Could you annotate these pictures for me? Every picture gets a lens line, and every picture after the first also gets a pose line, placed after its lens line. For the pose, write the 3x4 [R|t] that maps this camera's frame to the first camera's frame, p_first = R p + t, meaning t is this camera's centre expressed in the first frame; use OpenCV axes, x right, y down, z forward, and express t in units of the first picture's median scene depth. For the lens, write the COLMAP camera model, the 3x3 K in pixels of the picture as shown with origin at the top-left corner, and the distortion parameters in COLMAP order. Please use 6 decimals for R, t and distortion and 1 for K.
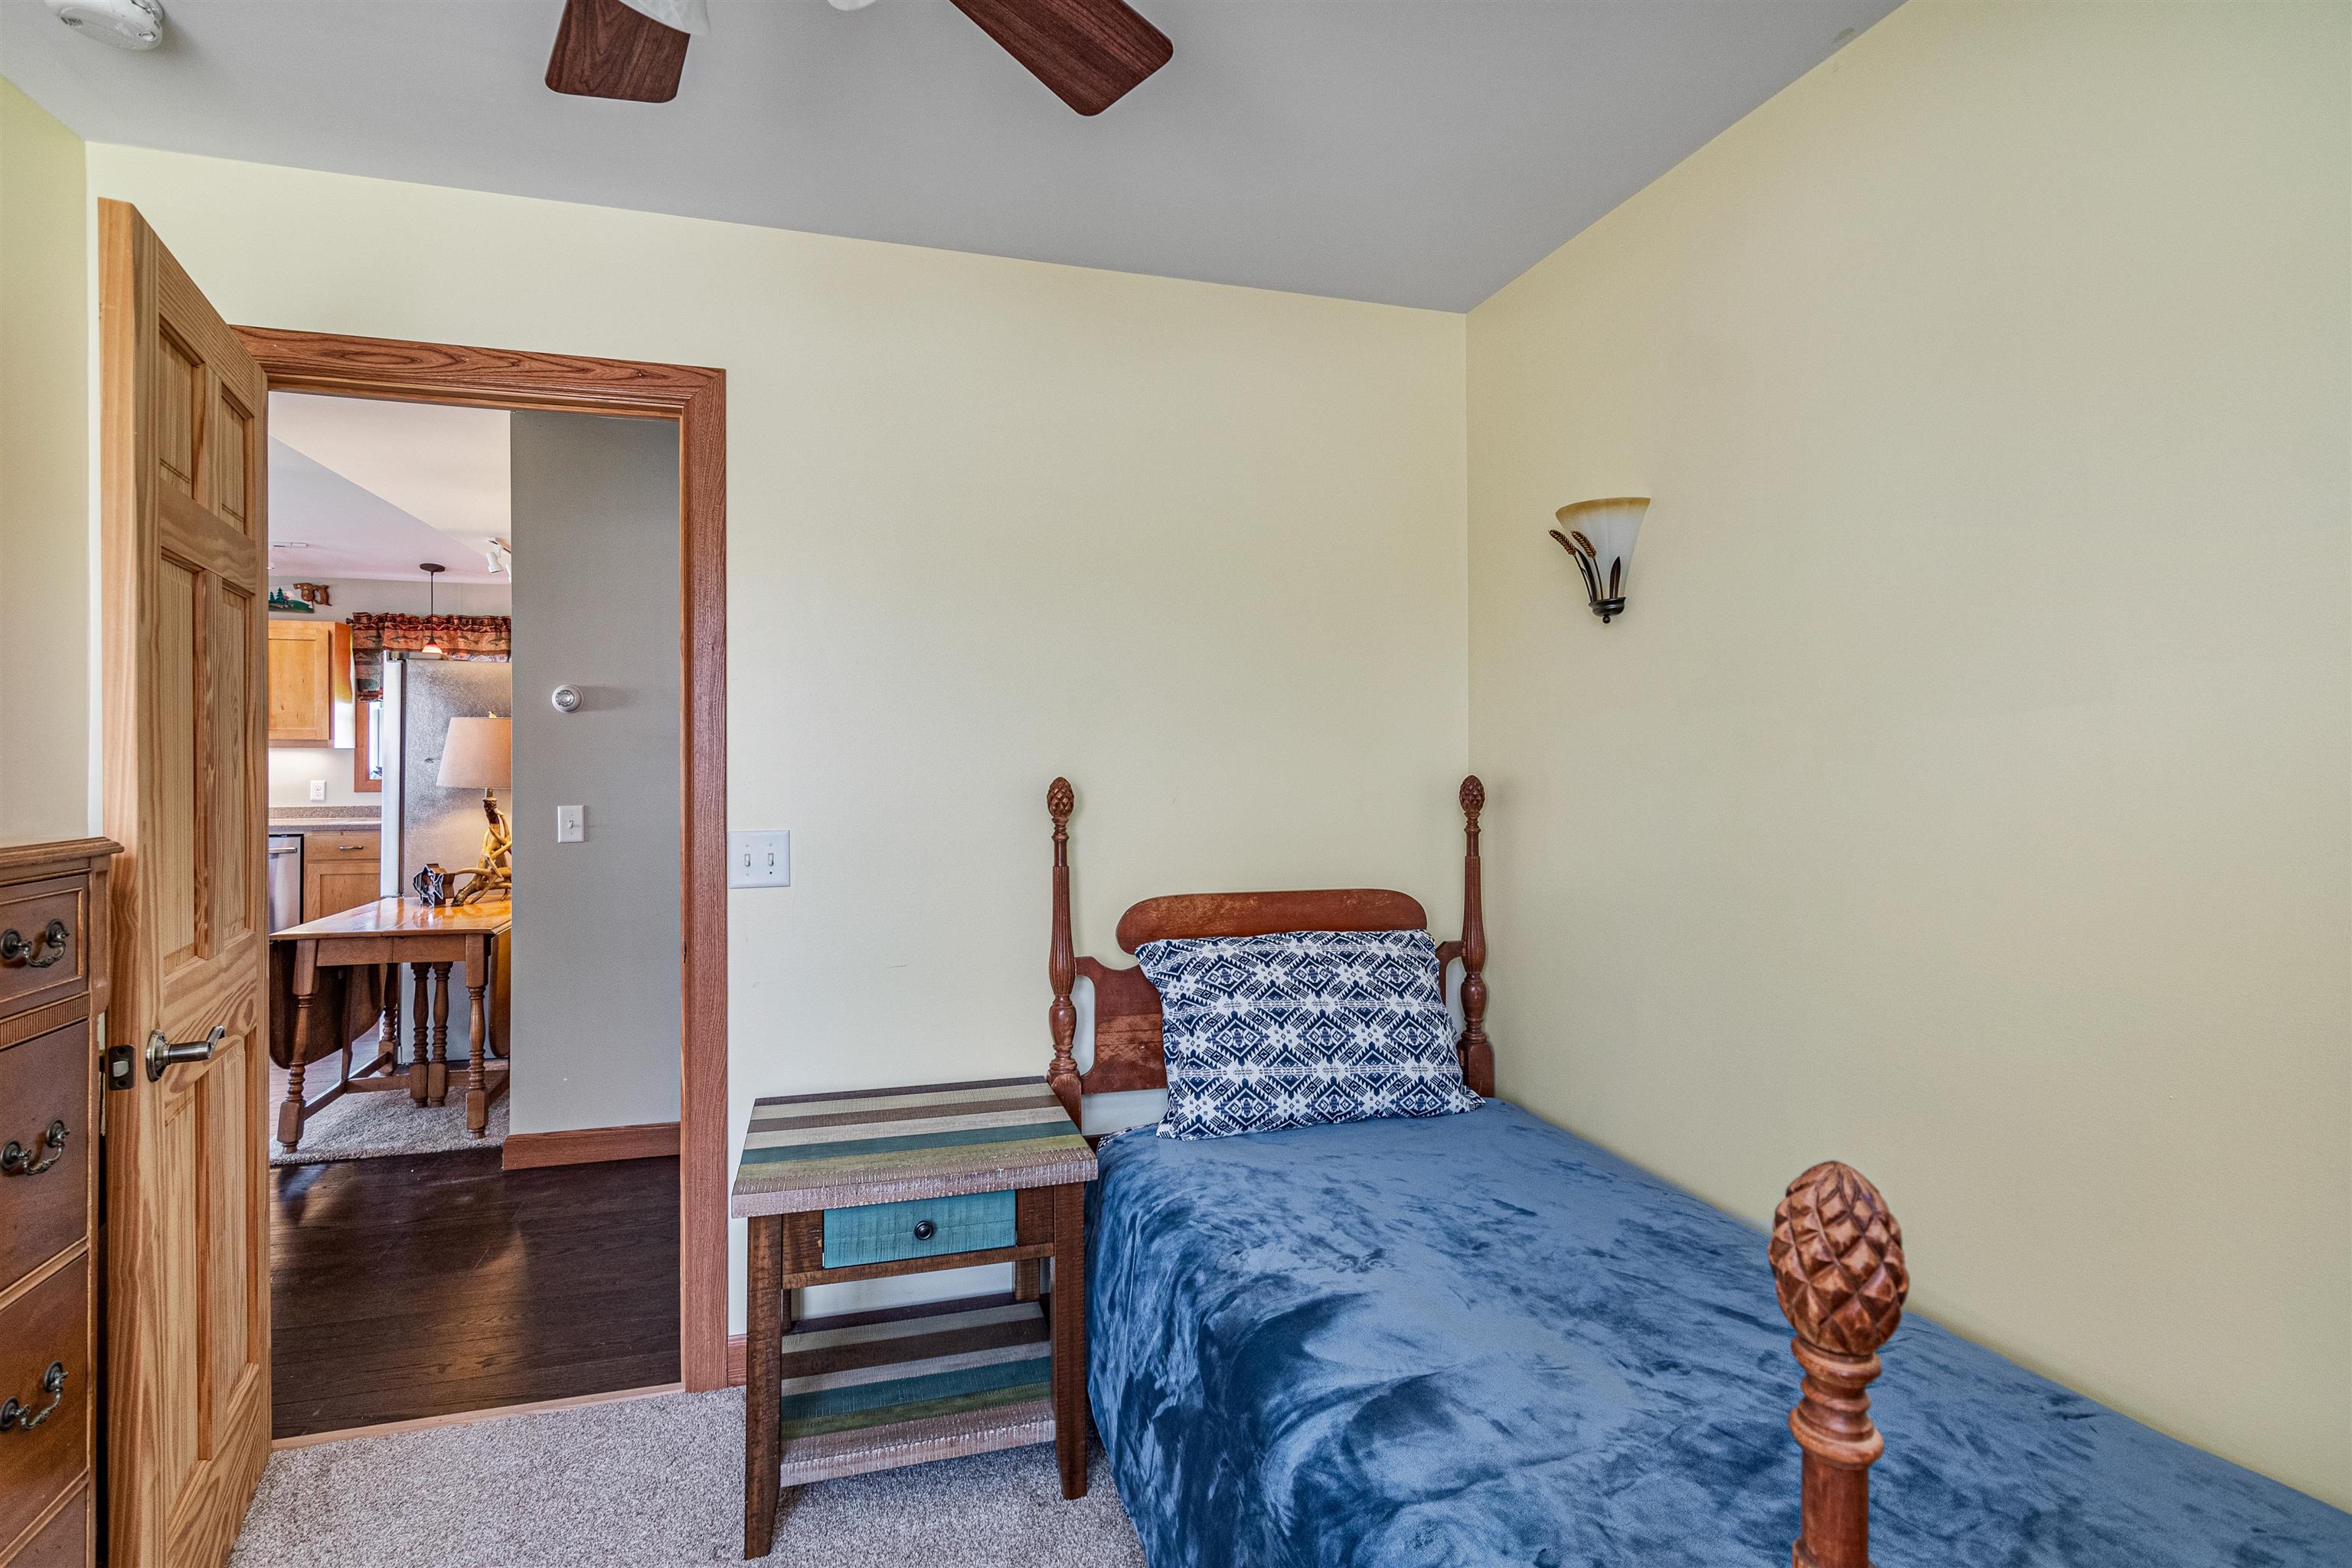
lens RADIAL K [[1131.5, 0, 1171.5], [0, 1131.5, 752.4], [0, 0, 1]] dist [-0.001019, -0.000114]
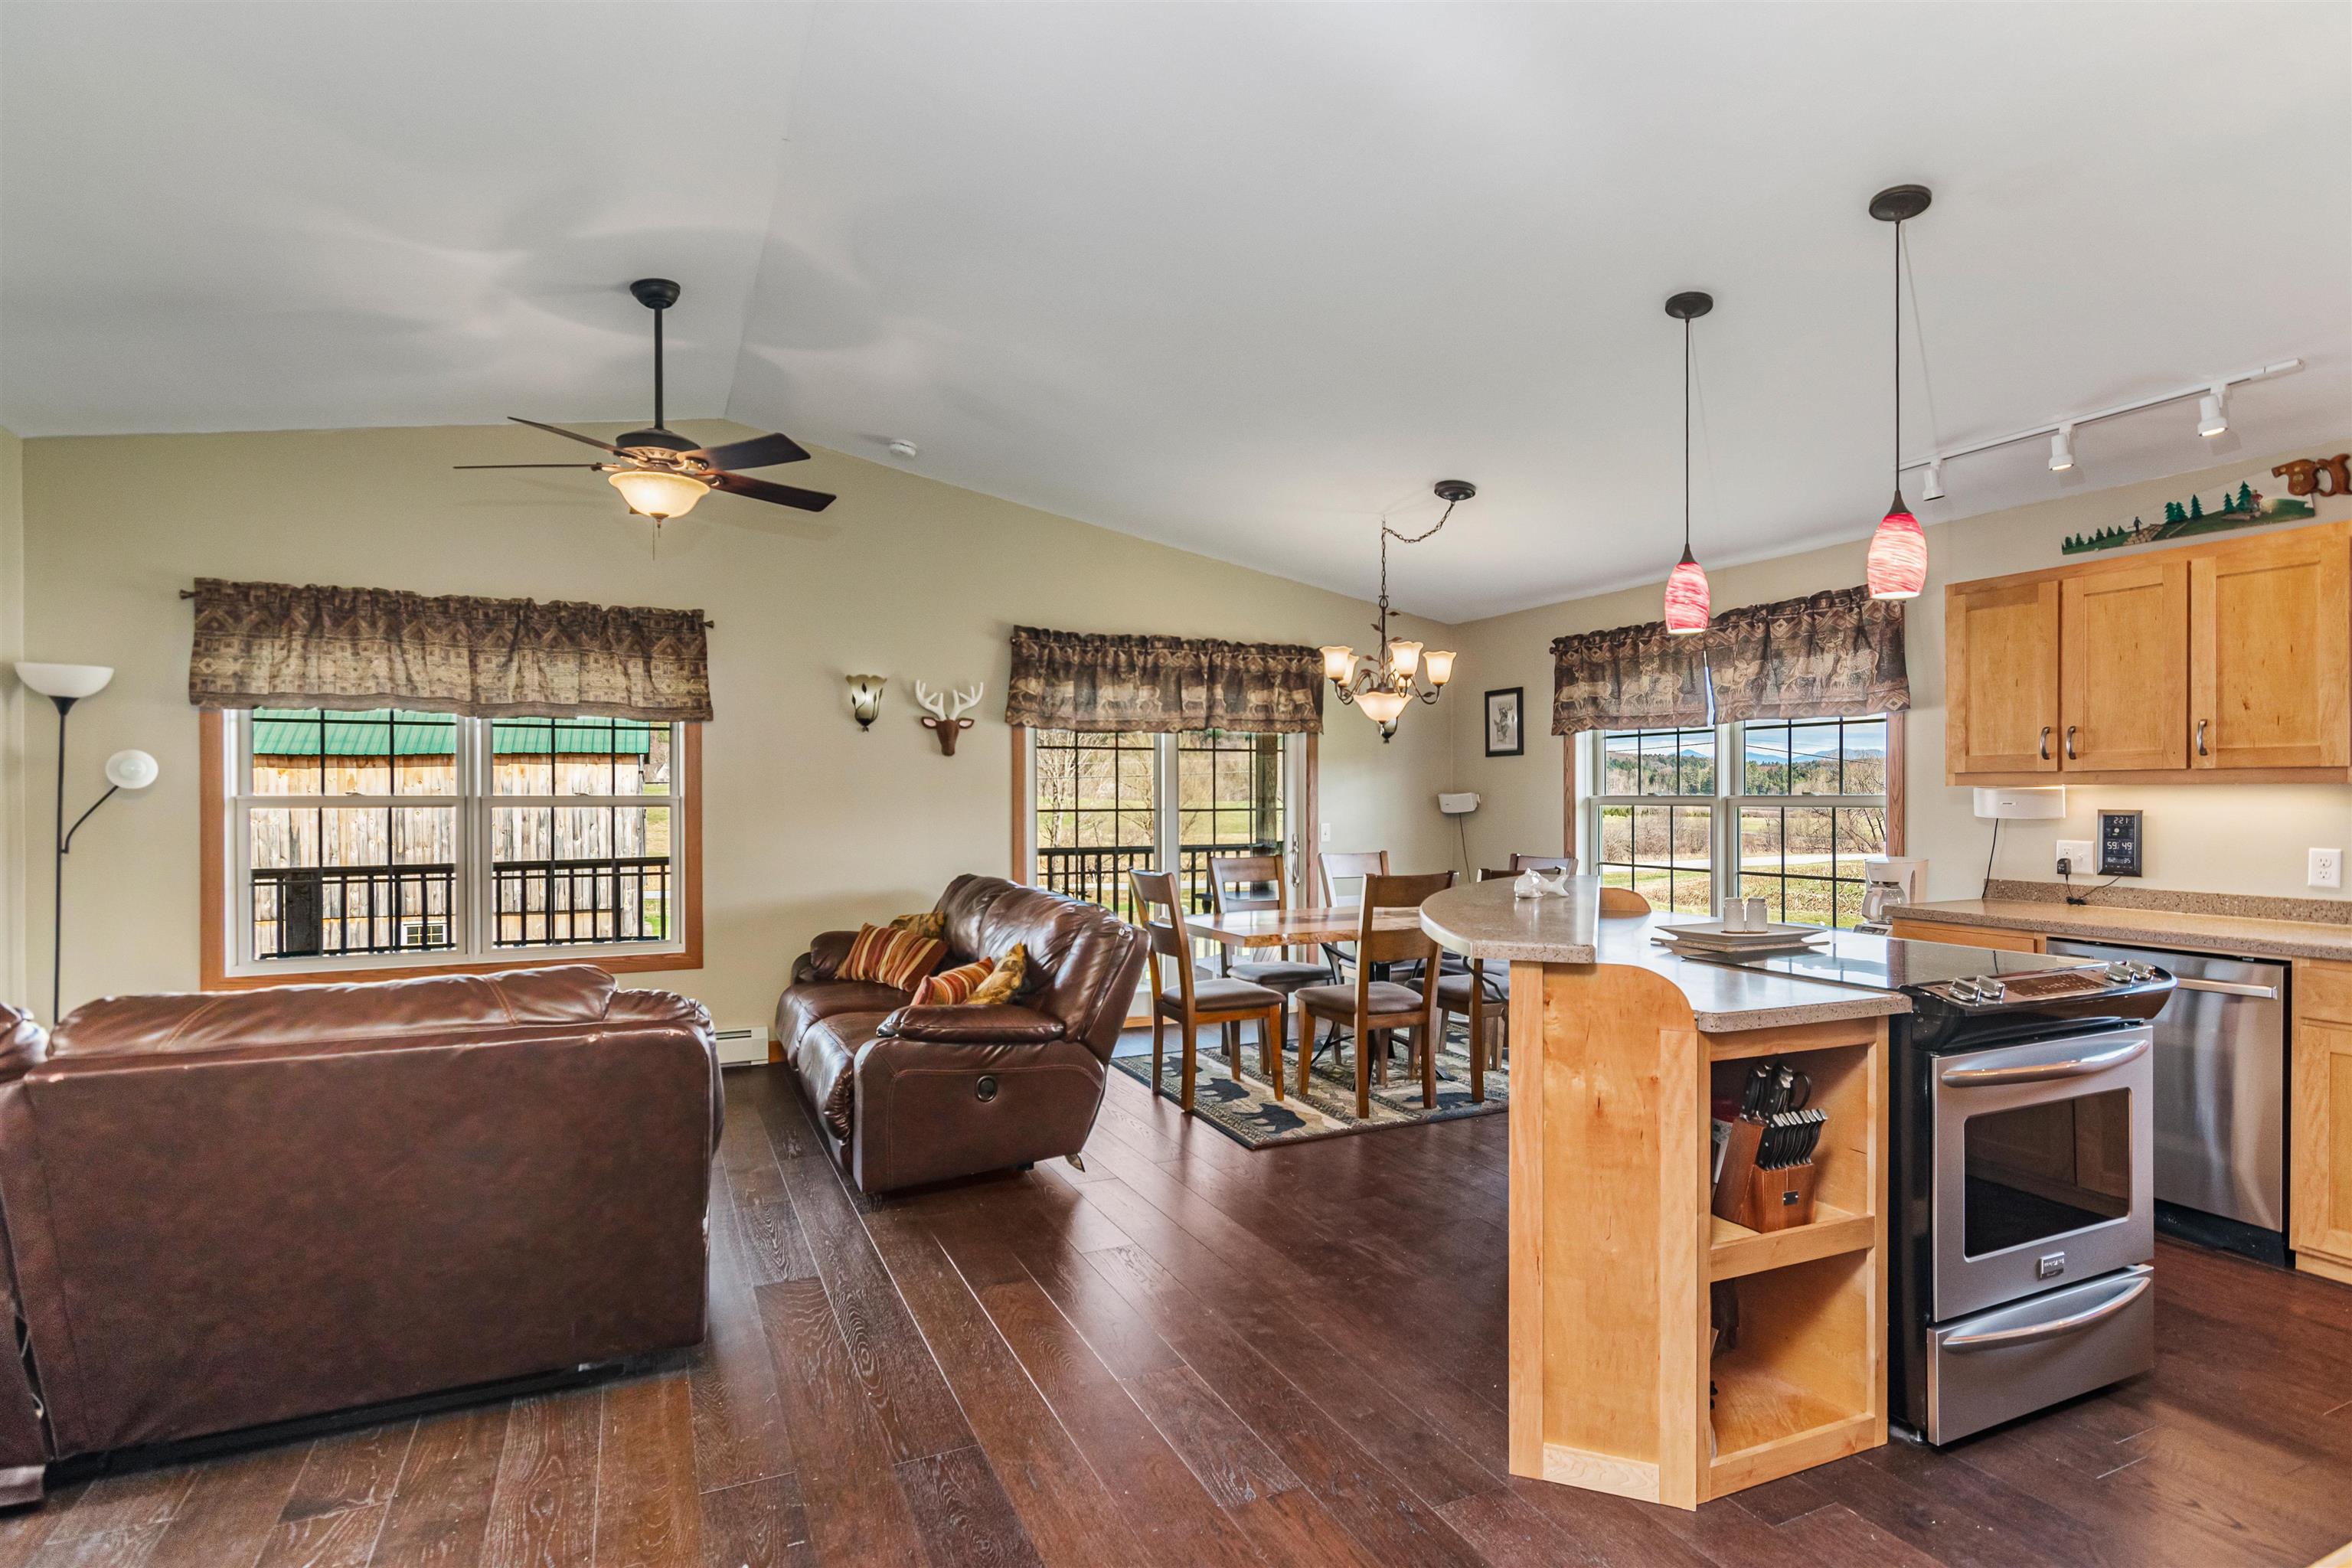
lens RADIAL K [[1157.6, 0, 1169.9], [0, 1157.6, 801.4], [0, 0, 1]] dist [0.001686, 0.000578]
pose [[0.145030, 0.004853, -0.989415, -0.316947], [0.002718, 0.999982, 0.005303, 0.000114], [0.989424, -0.003458, 0.145014, 0.414788]]
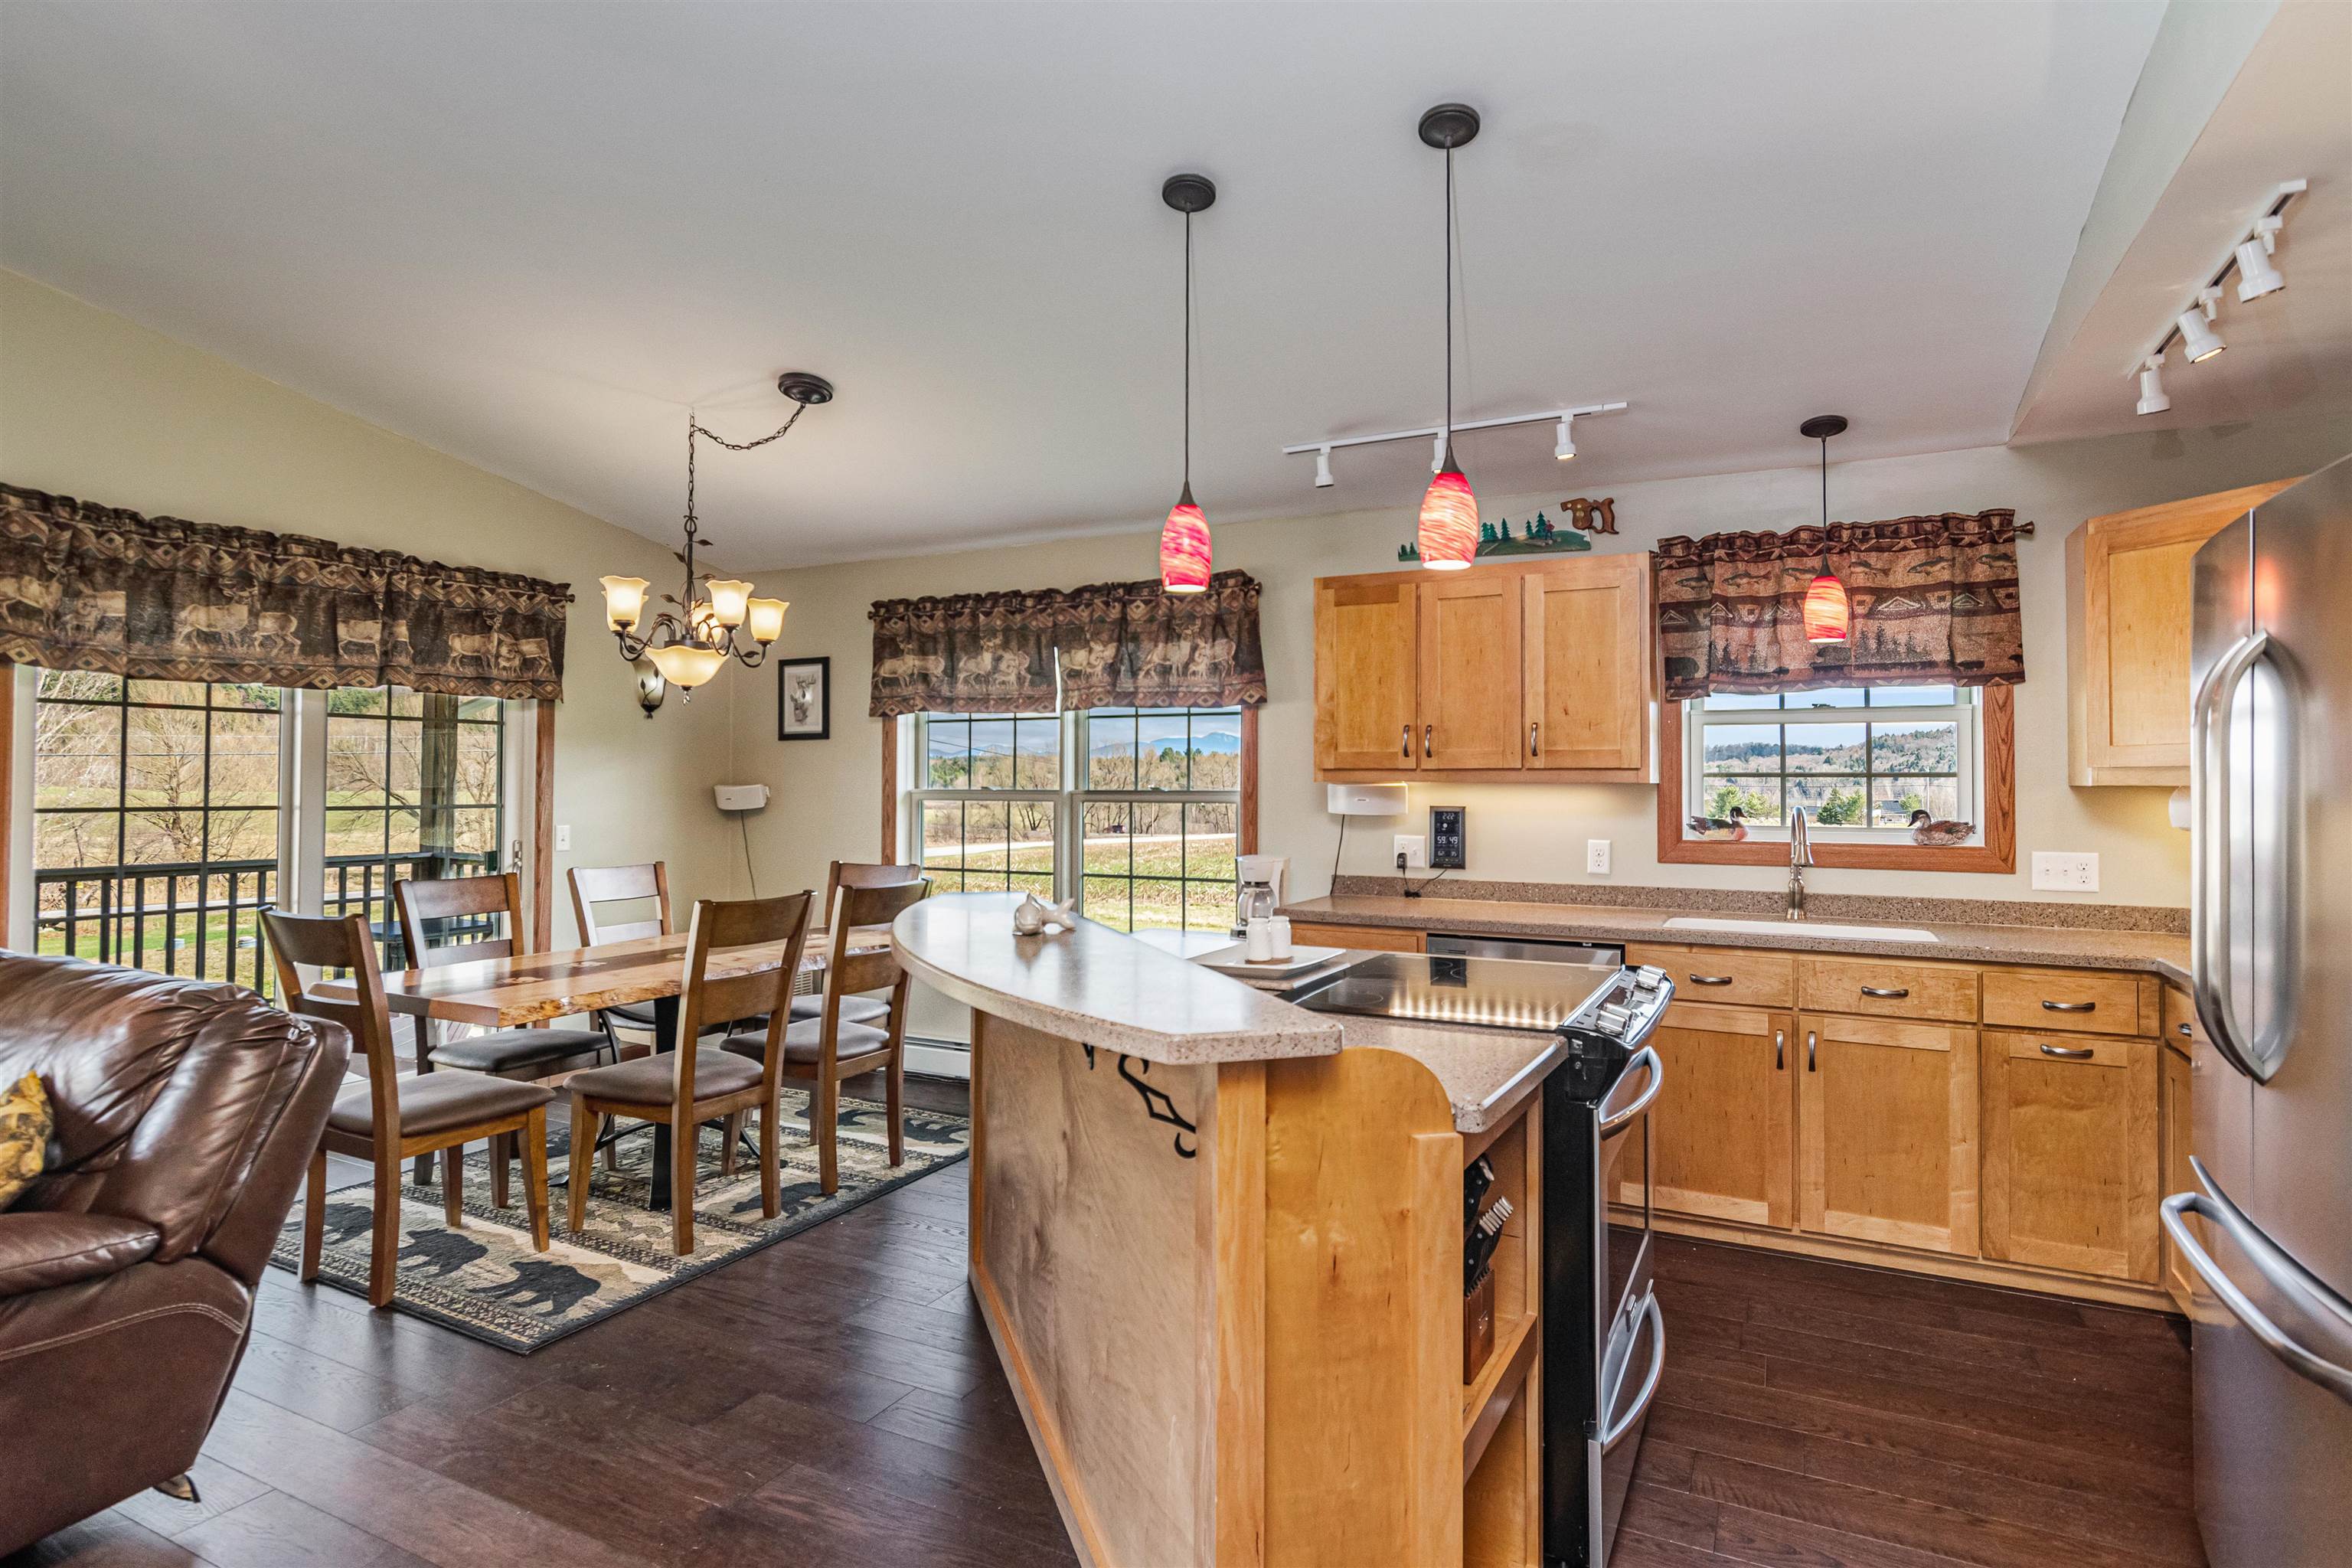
lens RADIAL K [[1227.1, 0, 1164.7], [0, 1227.1, 756.9], [0, 0, 1]] dist [-0.001320, -0.001931]
pose [[0.724995, -0.013784, -0.688616, -0.482306], [-0.003967, 0.999700, -0.024189, -0.000902], [0.688743, 0.020269, 0.724723, 0.394140]]
